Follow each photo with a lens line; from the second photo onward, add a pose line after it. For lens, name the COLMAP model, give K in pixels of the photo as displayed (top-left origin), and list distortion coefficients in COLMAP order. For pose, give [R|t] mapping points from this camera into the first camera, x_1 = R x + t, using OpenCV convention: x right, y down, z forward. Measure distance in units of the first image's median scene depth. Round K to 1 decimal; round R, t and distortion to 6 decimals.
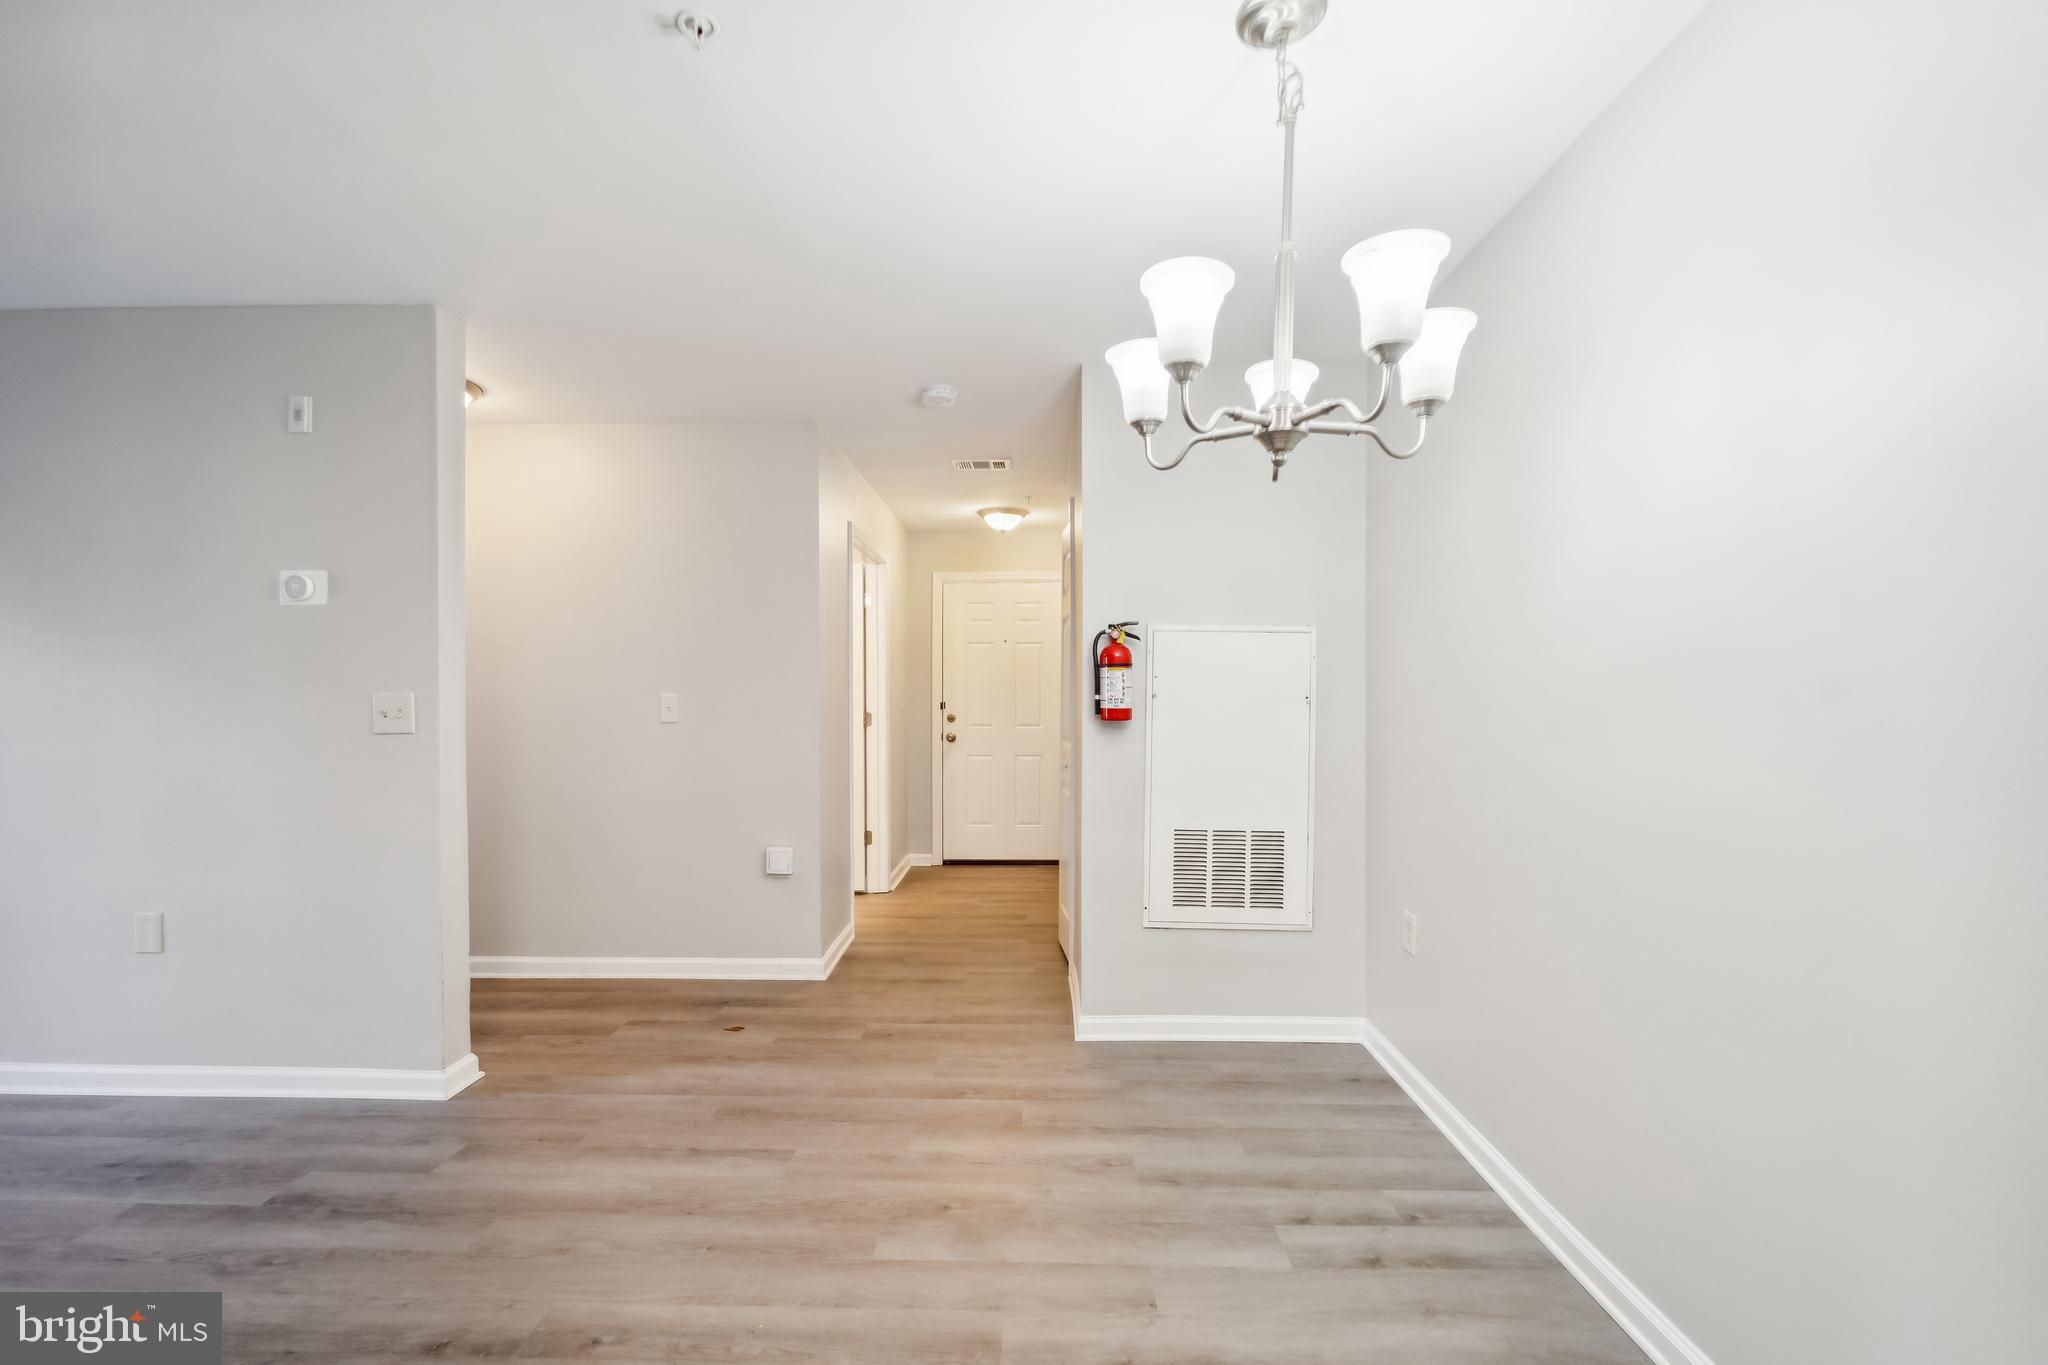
lens RADIAL K [[858.7, 0, 1018.2], [0, 858.7, 698.7], [0, 0, 1]] dist [-0.000465, -0.000678]
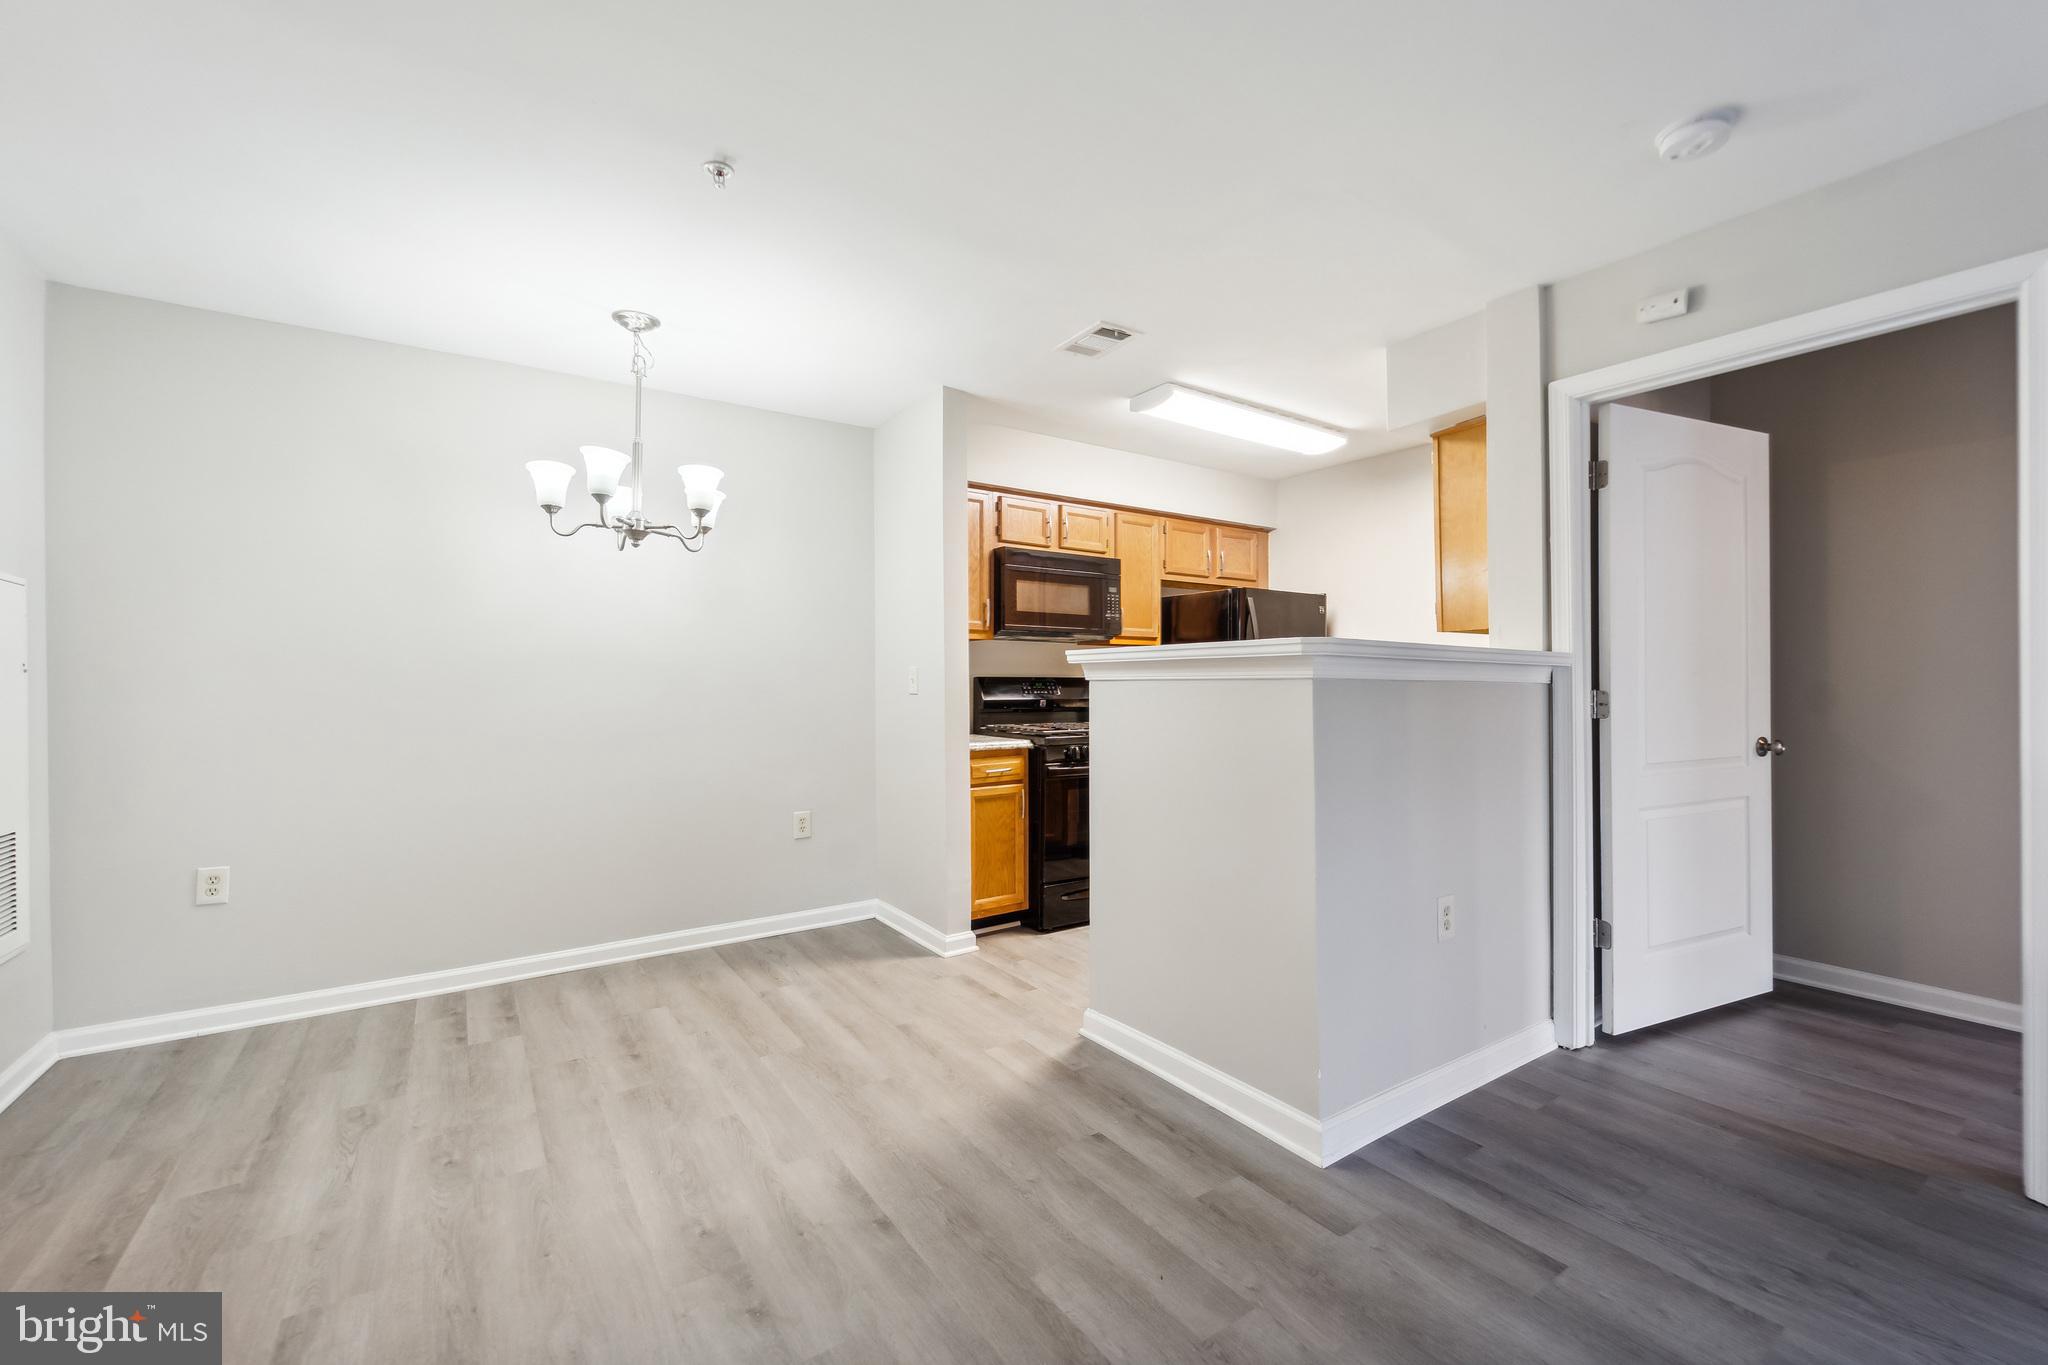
lens RADIAL K [[838.2, 0, 1017.9], [0, 838.2, 684.0], [0, 0, 1]] dist [0.001362, -0.000266]
pose [[-0.579113, 0.000855, 0.815247, -0.899769], [0.005597, 0.999980, 0.002927, 0.021116], [-0.815228, 0.006258, -0.579106, 0.720778]]
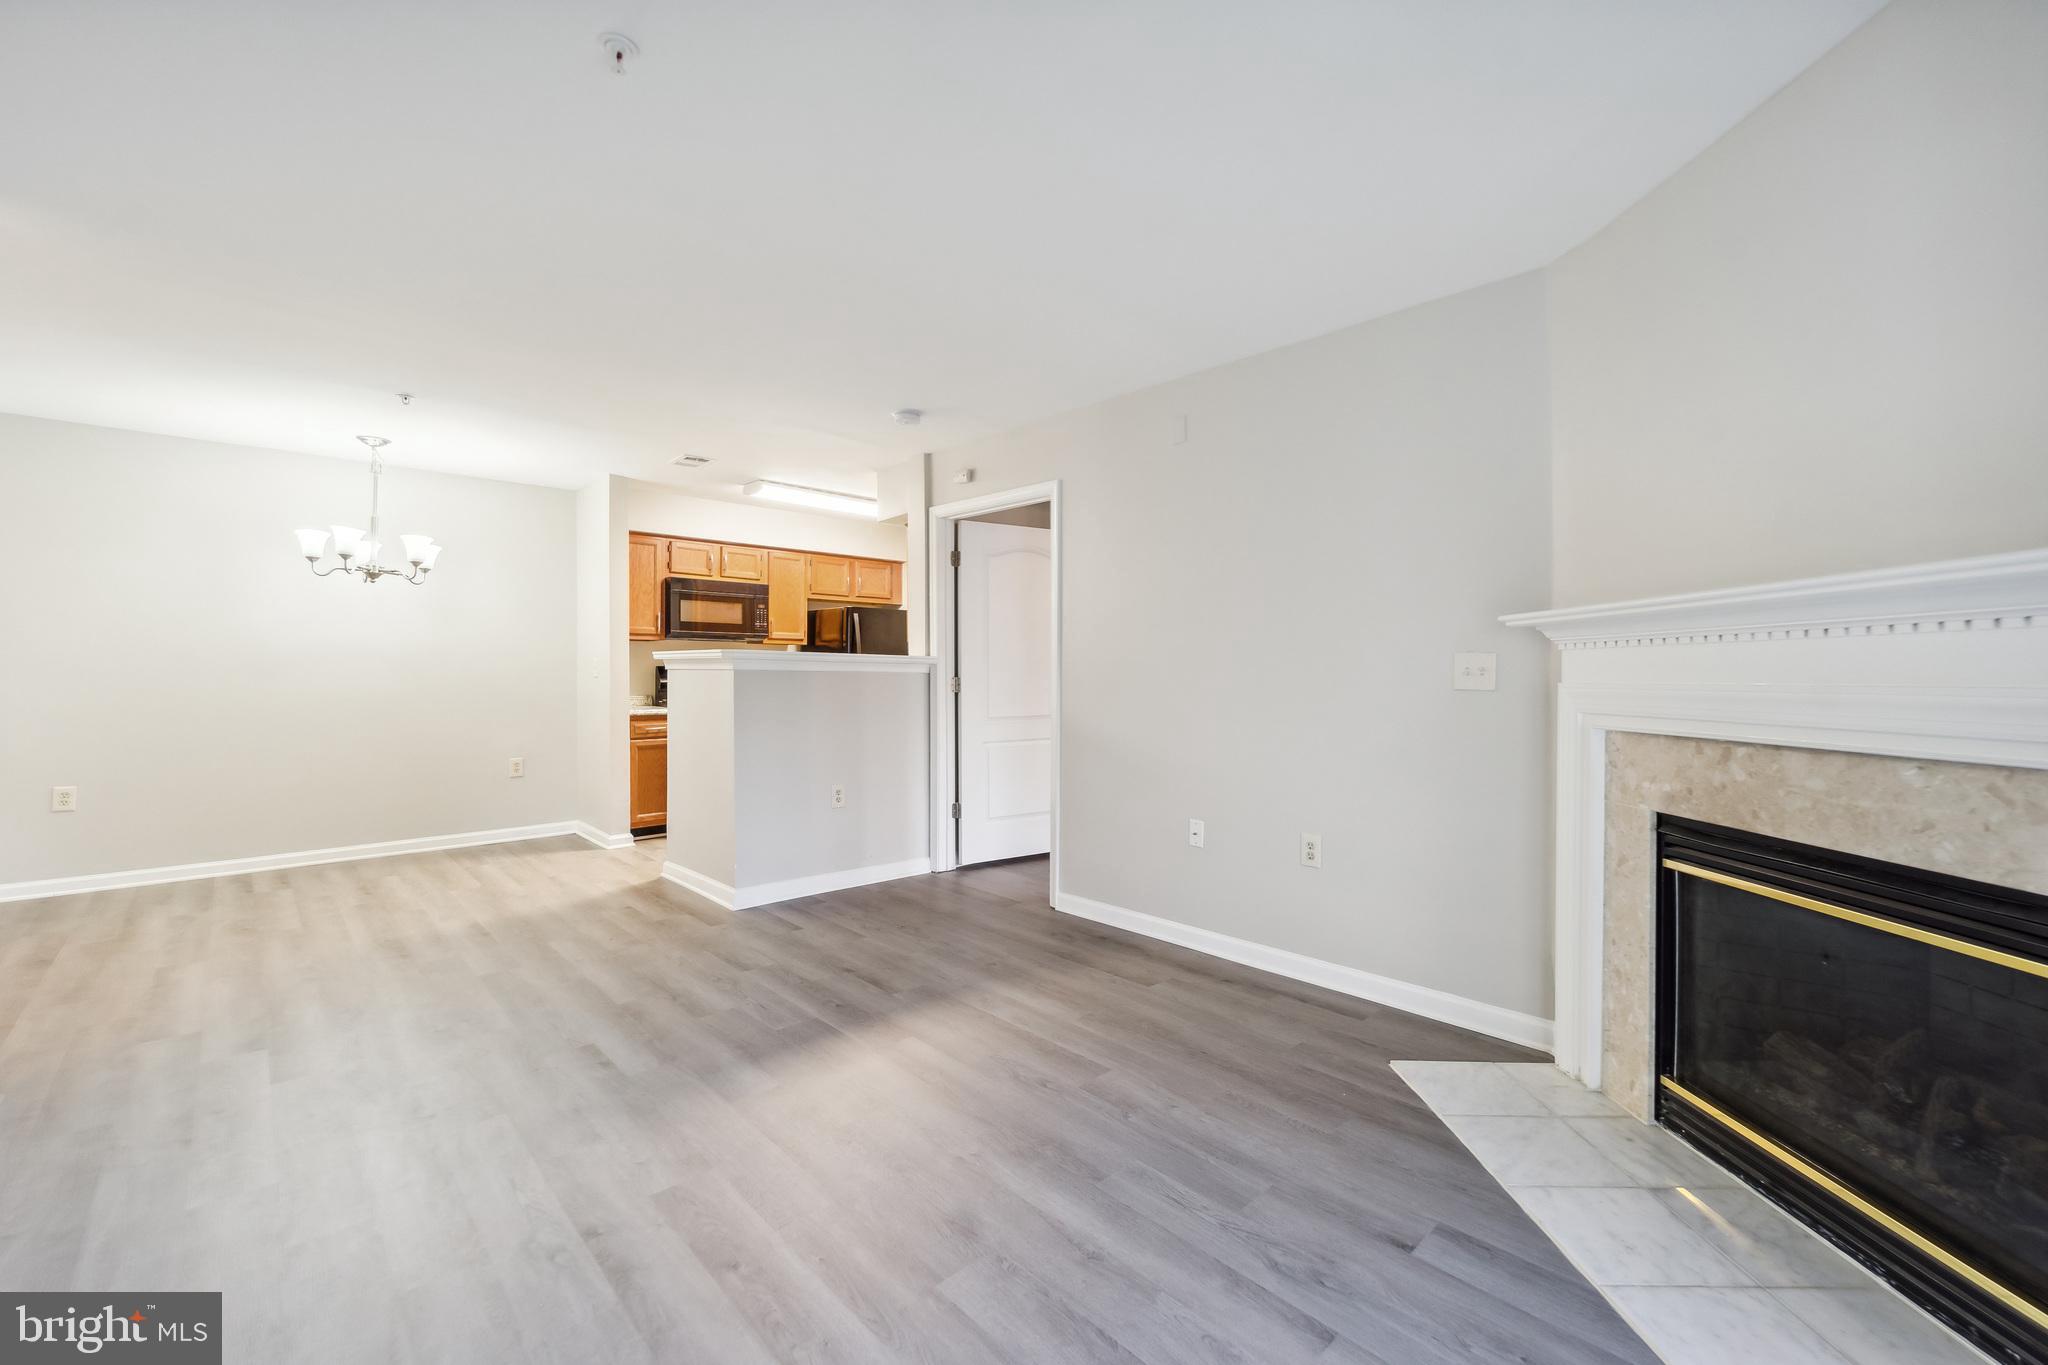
lens RADIAL K [[836.8, 0, 1021.8], [0, 836.8, 681.4], [0, 0, 1]] dist [0.001136, -0.000668]
pose [[-0.704565, -0.012371, 0.709532, -1.800029], [-0.002691, 0.999887, 0.014760, 0.017679], [-0.709635, 0.008490, -0.704519, 0.758535]]
